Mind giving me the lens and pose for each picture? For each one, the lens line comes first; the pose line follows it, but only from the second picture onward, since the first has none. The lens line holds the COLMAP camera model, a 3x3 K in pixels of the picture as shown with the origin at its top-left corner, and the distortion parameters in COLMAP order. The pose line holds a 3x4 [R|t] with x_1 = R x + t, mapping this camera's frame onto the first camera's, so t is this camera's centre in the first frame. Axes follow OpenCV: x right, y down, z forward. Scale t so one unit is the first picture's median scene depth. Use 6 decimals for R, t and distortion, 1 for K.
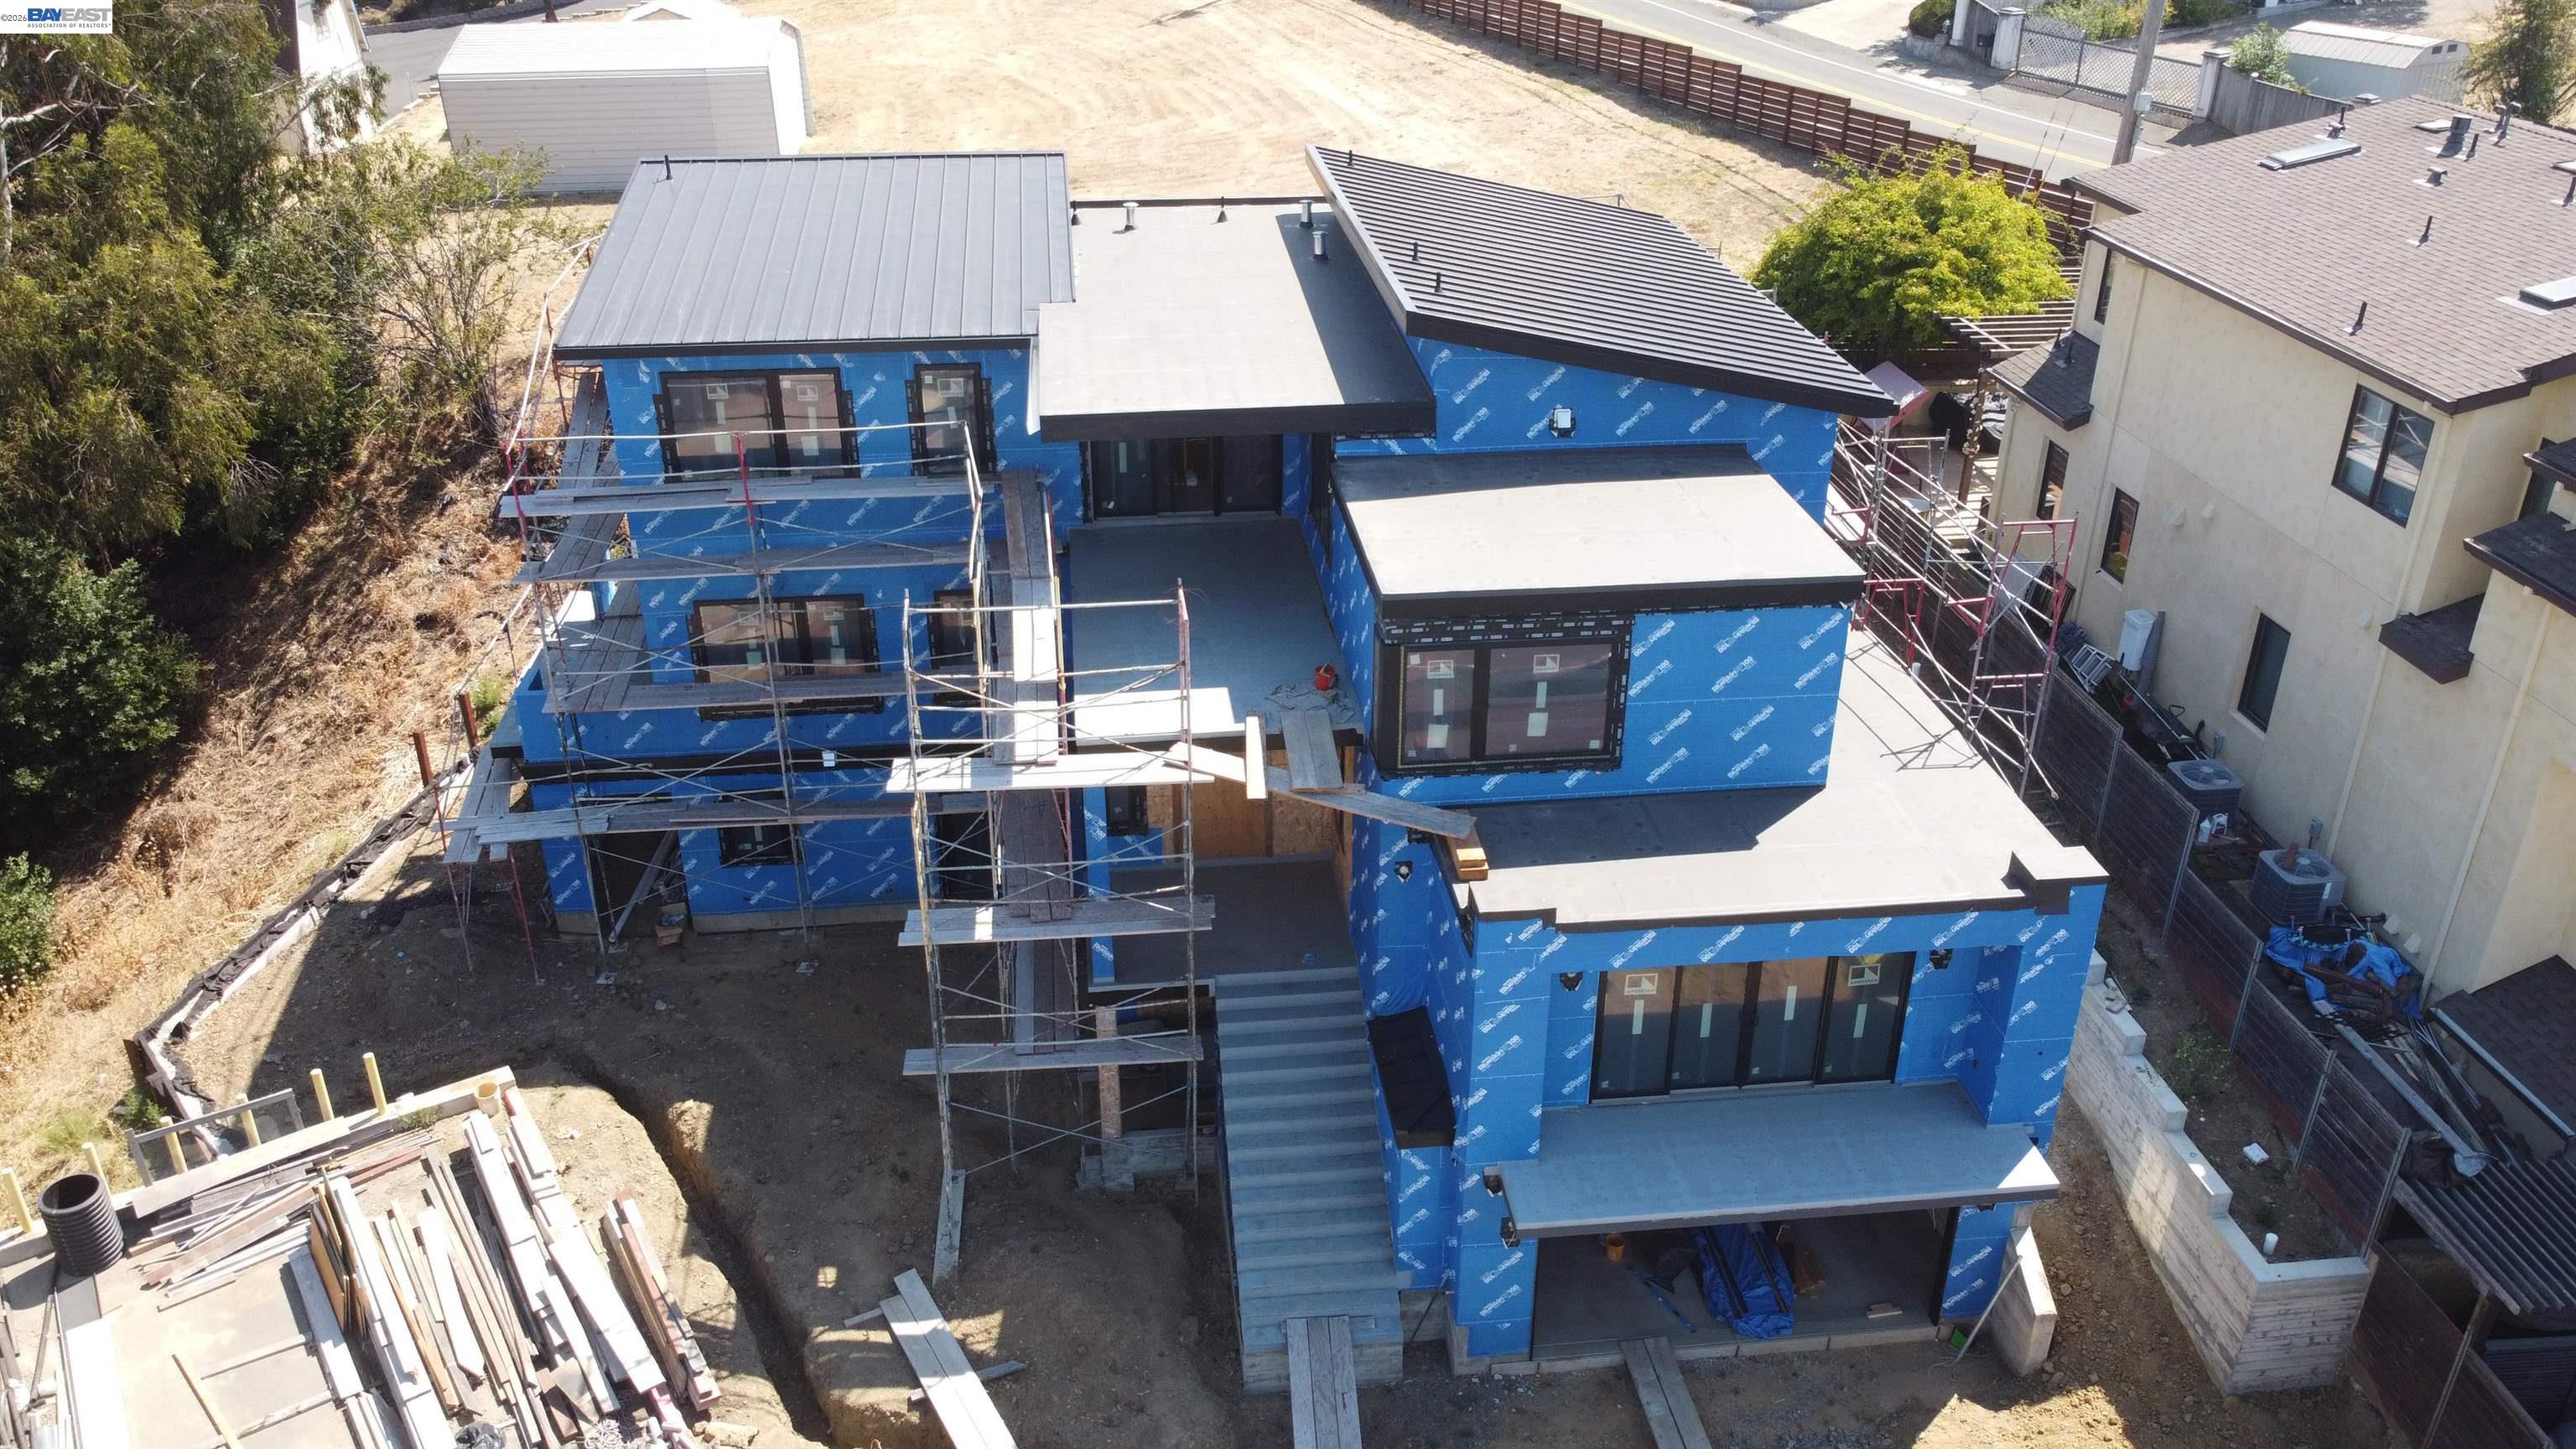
lens RADIAL K [[1949.4, 0, 1292.6], [0, 1949.4, 708.6], [0, 0, 1]] dist [0.008167, -0.012043]
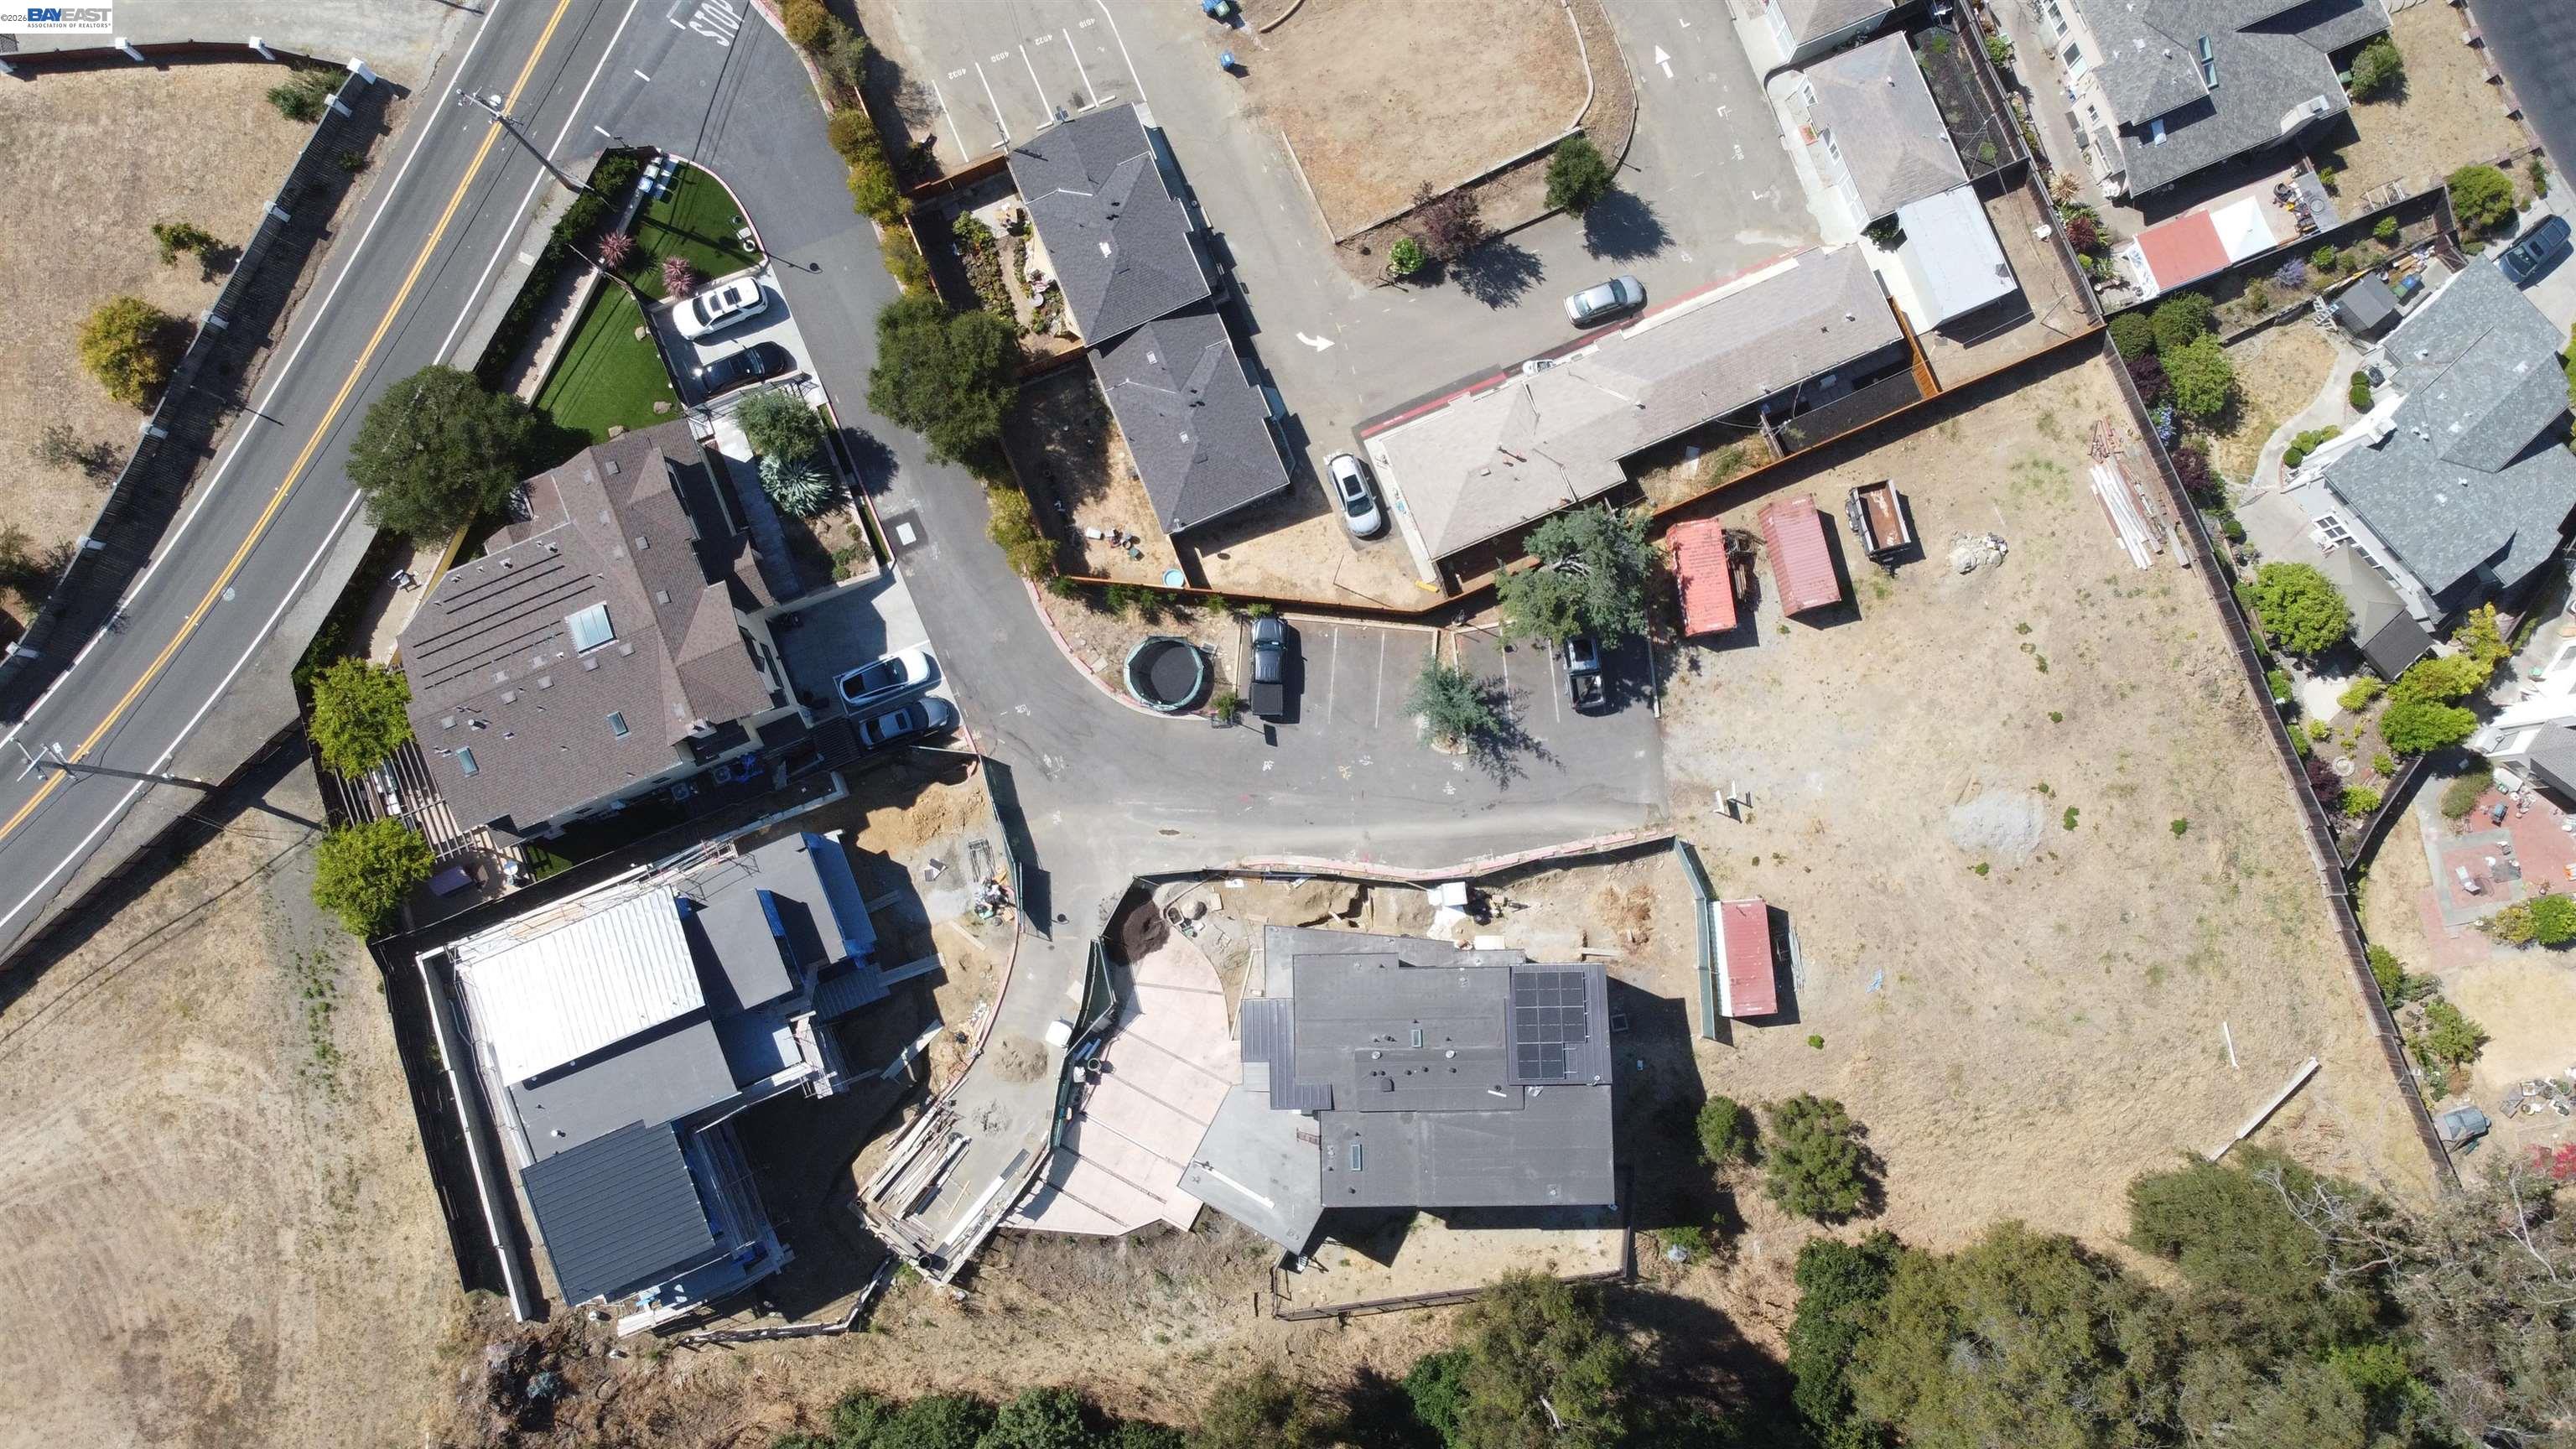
lens RADIAL K [[1949.4, 0, 1307.3], [0, 1949.4, 701.1], [0, 0, 1]] dist [0.008167, -0.012043]
pose [[-0.273652, -0.957478, 0.091378, -0.050994], [0.443482, -0.041302, 0.895331, -3.309351], [-0.853486, 0.285533, 0.435927, -2.049336]]
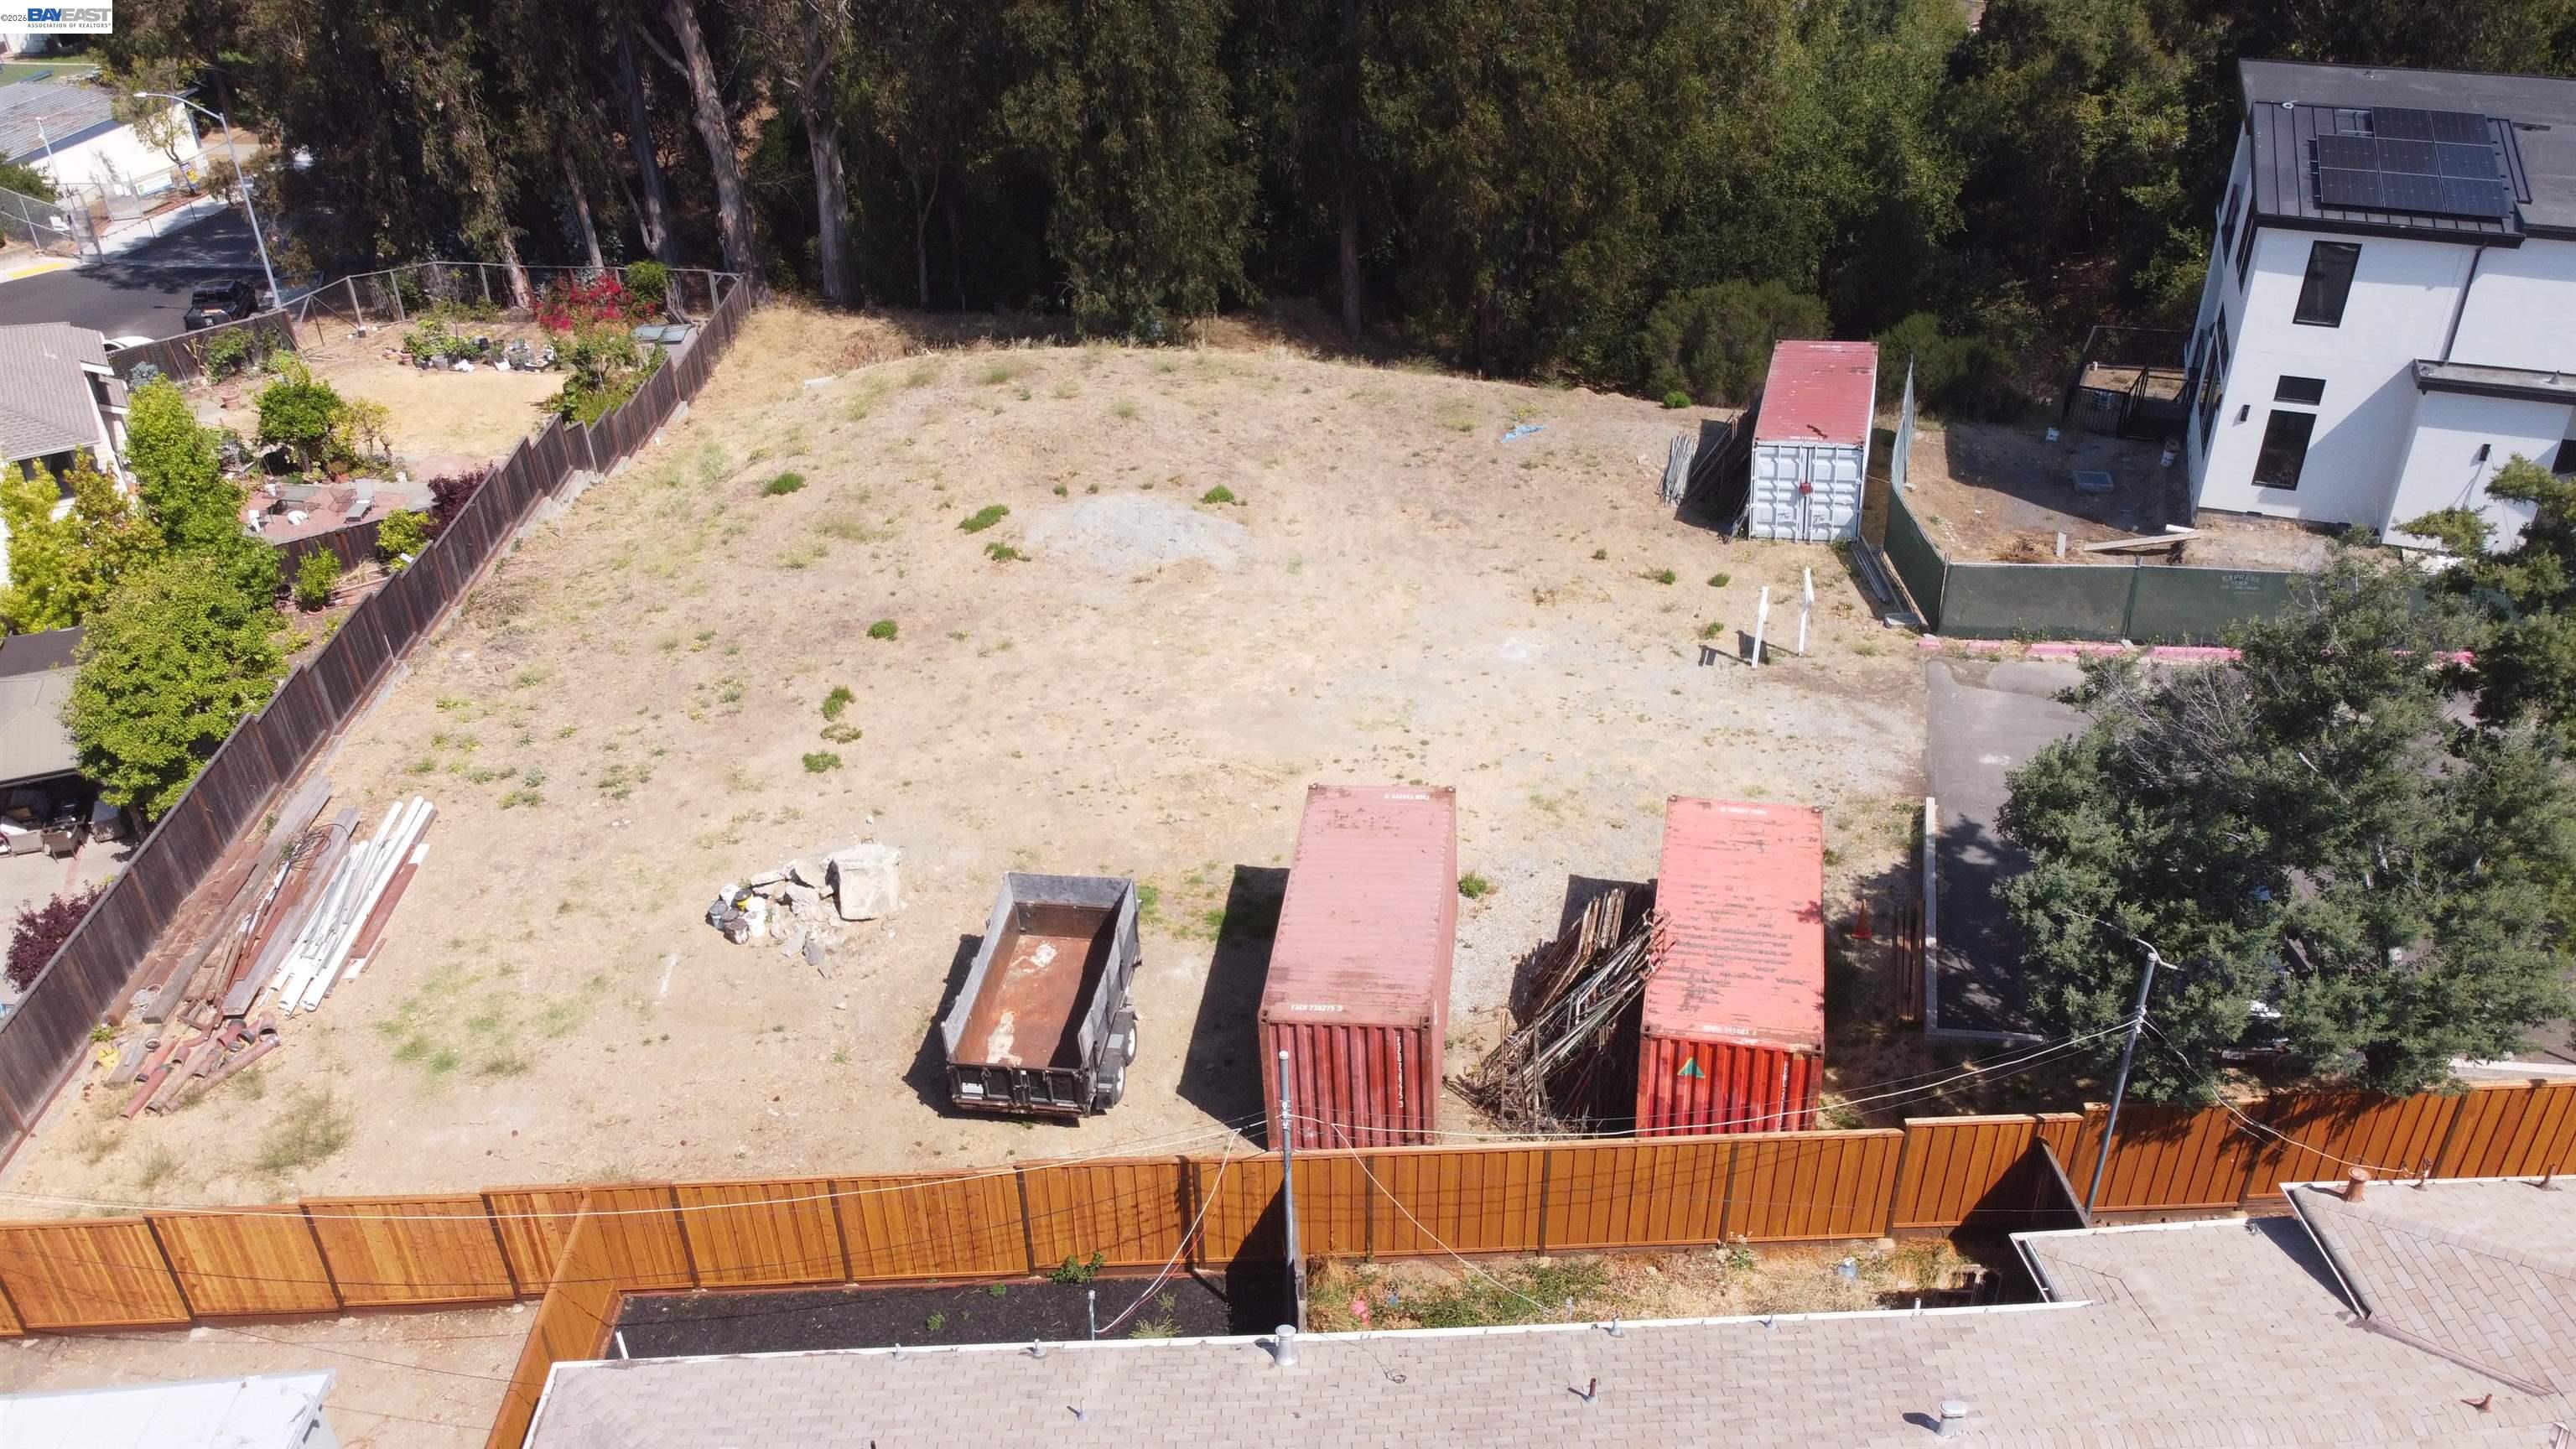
lens RADIAL K [[1949.4, 0, 1288.7], [0, 1949.4, 710.6], [0, 0, 1]] dist [0.008167, -0.012043]
pose [[-0.095037, 0.519571, -0.849126, 1.432278], [-0.432615, 0.746670, 0.505299, 0.654148], [0.896556, 0.415367, 0.153813, -1.436121]]
